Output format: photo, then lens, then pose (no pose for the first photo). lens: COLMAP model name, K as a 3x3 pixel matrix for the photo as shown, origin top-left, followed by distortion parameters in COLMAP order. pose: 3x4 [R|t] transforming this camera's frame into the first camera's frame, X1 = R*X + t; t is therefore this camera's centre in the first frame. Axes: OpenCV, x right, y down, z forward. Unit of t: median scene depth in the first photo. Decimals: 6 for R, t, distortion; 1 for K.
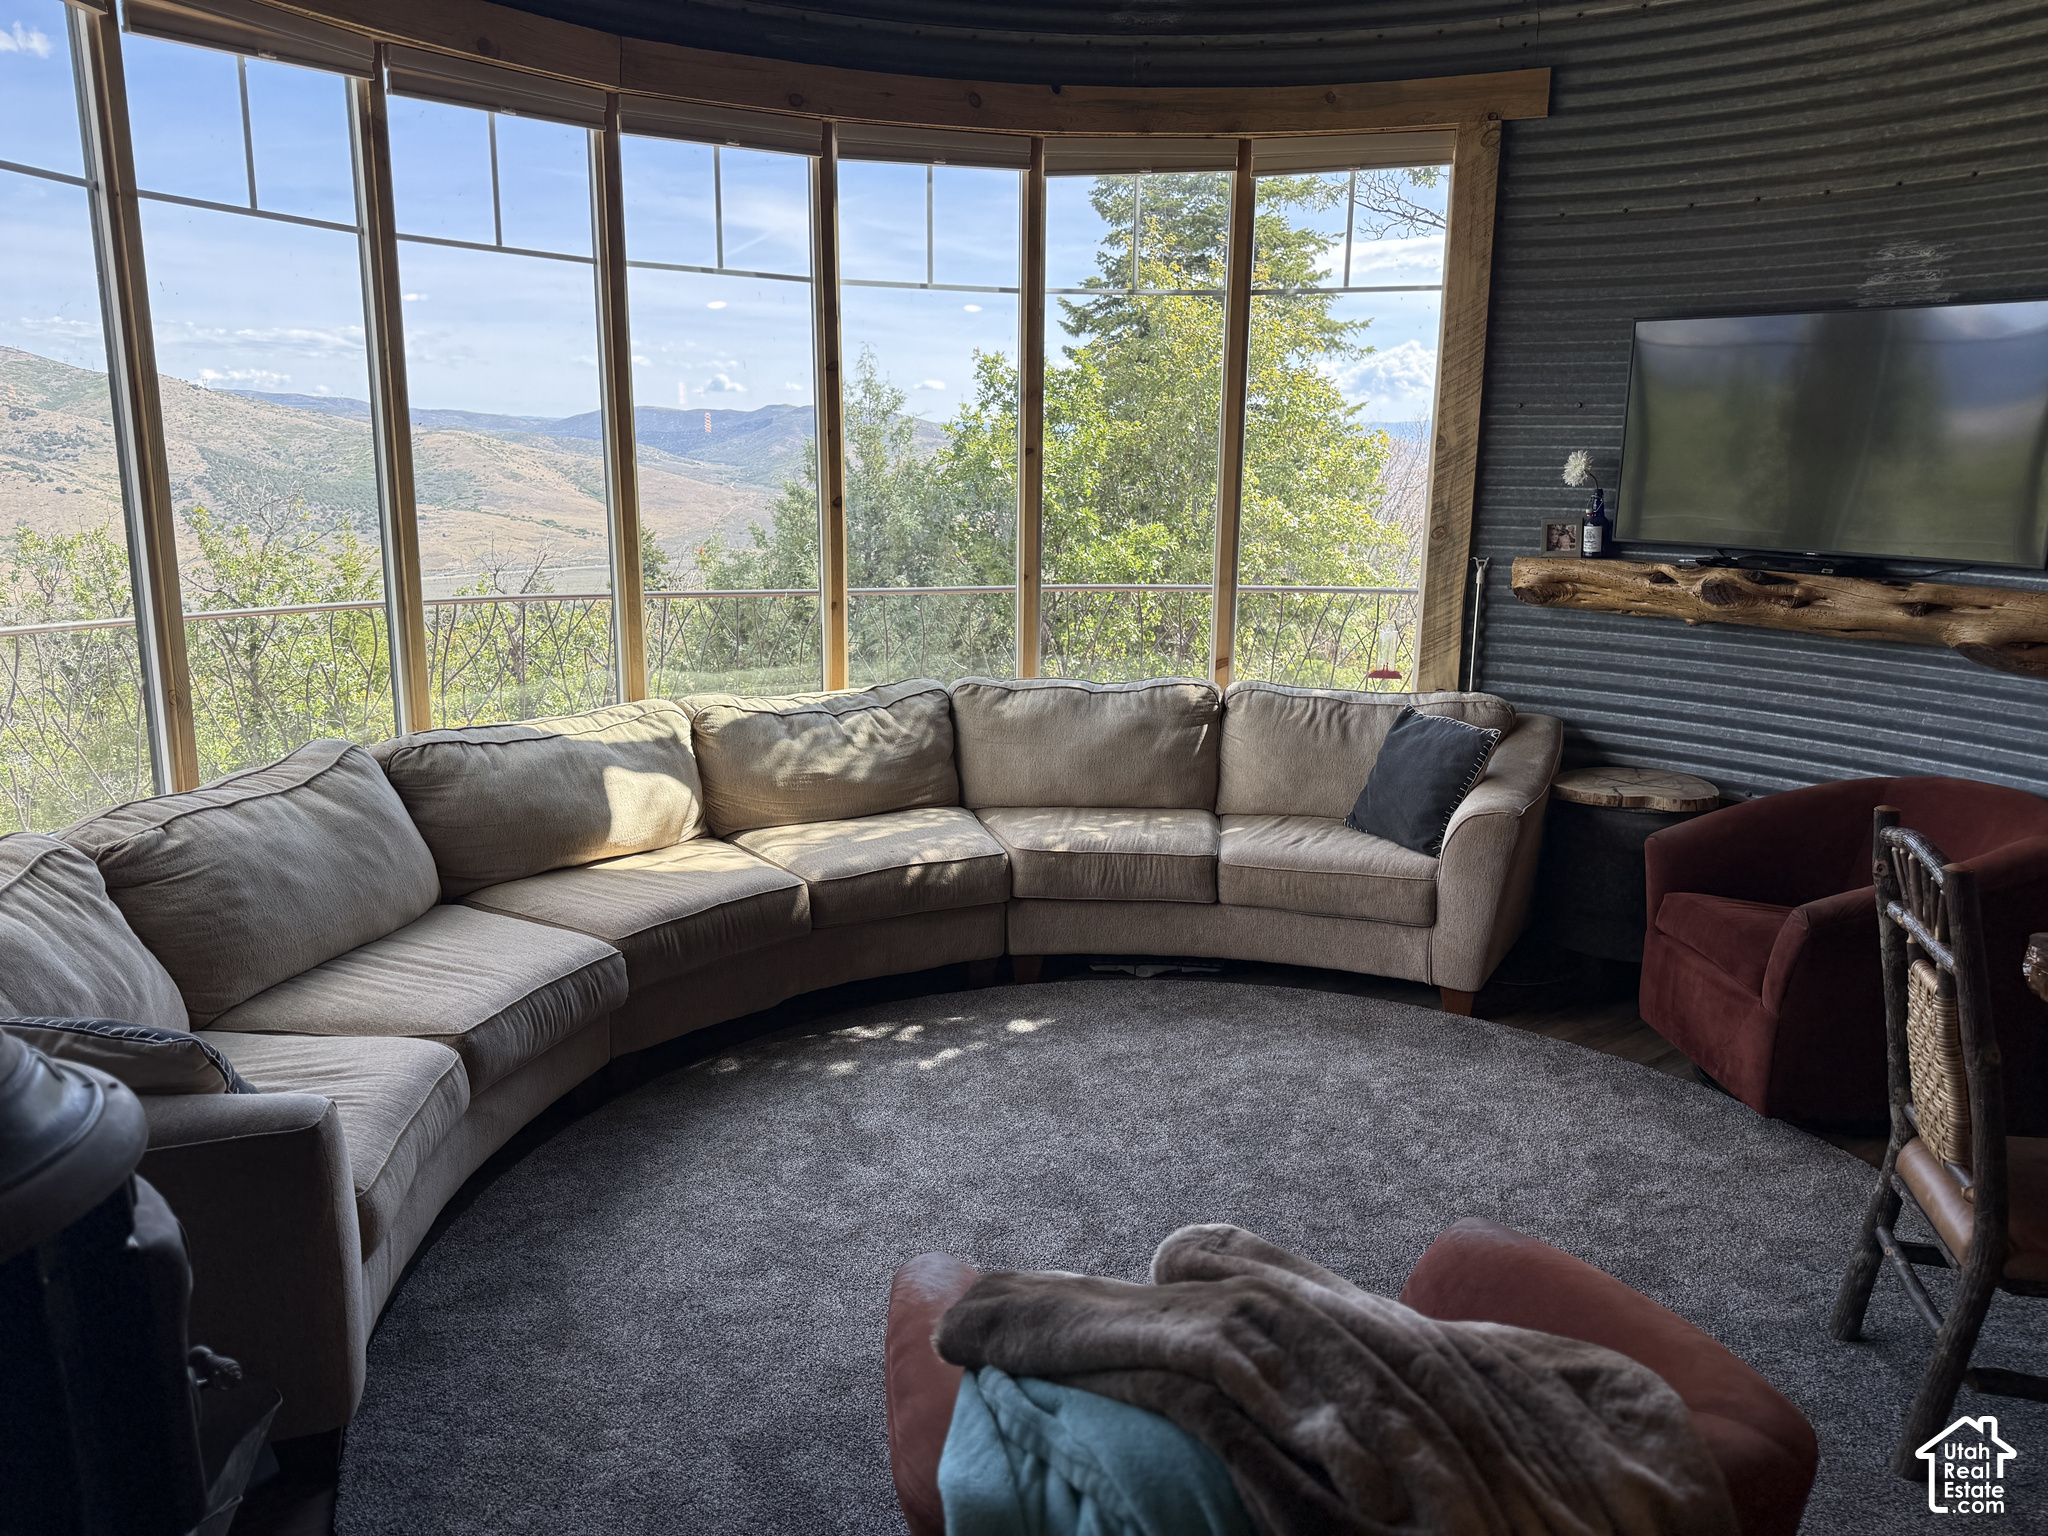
lens RADIAL K [[1457.6, 0, 1023.2], [0, 1457.6, 771.5], [0, 0, 1]] dist [-0.007935, 0.003719]
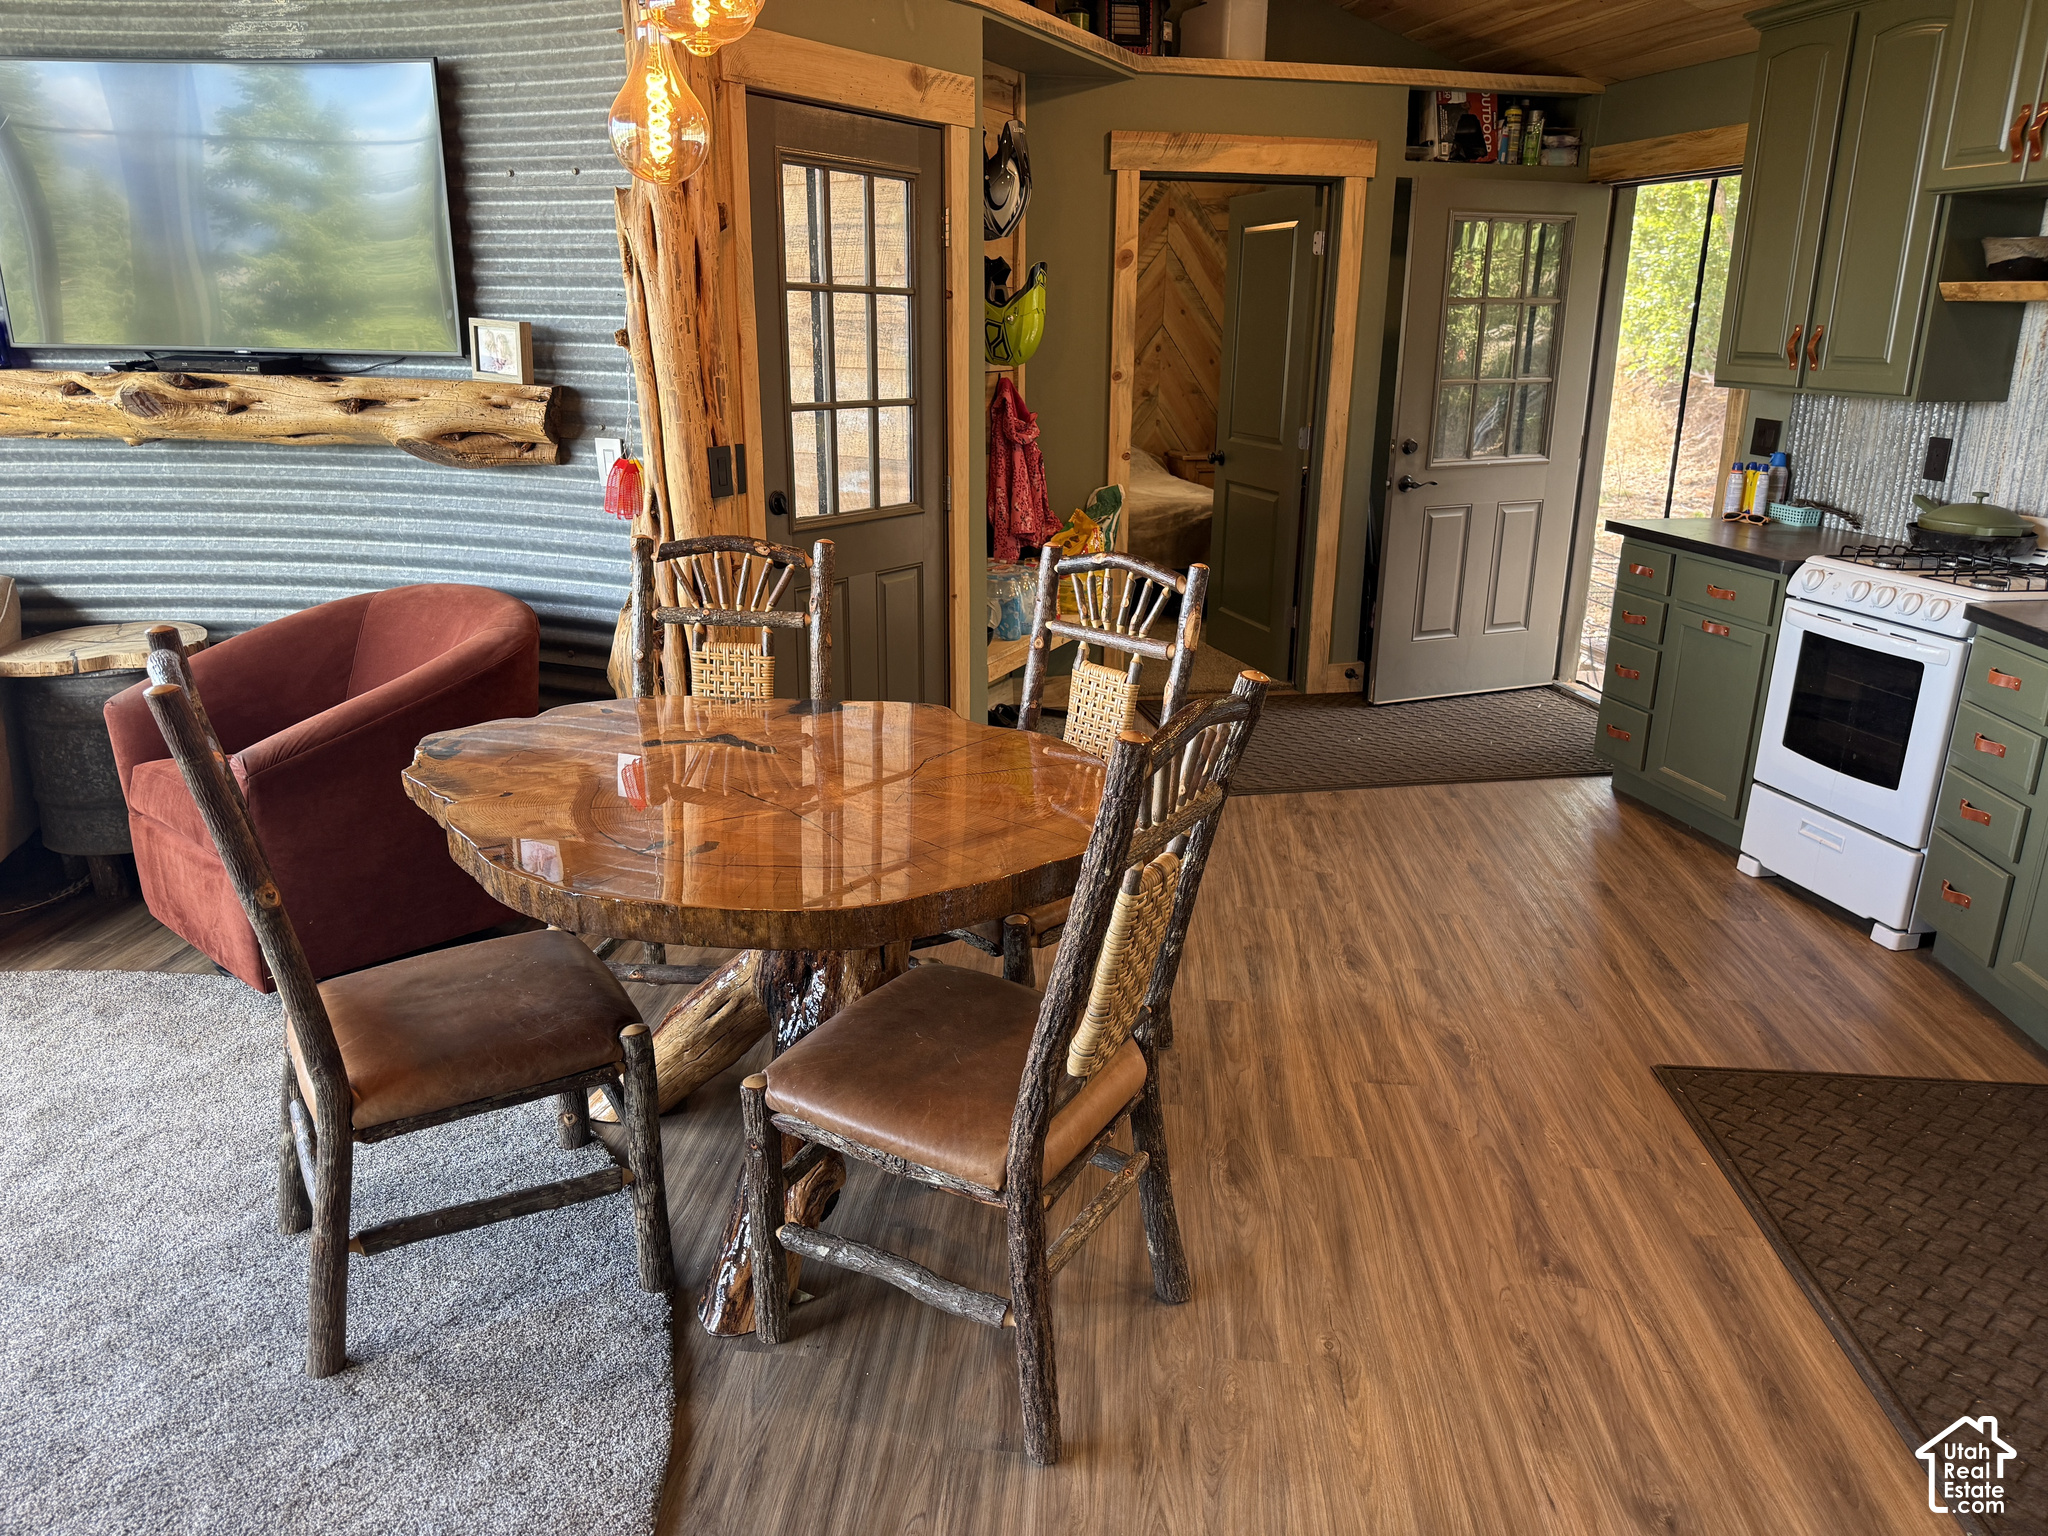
lens RADIAL K [[1457.6, 0, 1022.4], [0, 1457.6, 766.1], [0, 0, 1]] dist [-0.007935, 0.003719]
pose [[0.702309, -0.217299, 0.677896, 0.227156], [0.150807, 0.976074, 0.156642, 0.028711], [-0.695715, -0.007780, 0.718276, 0.040039]]
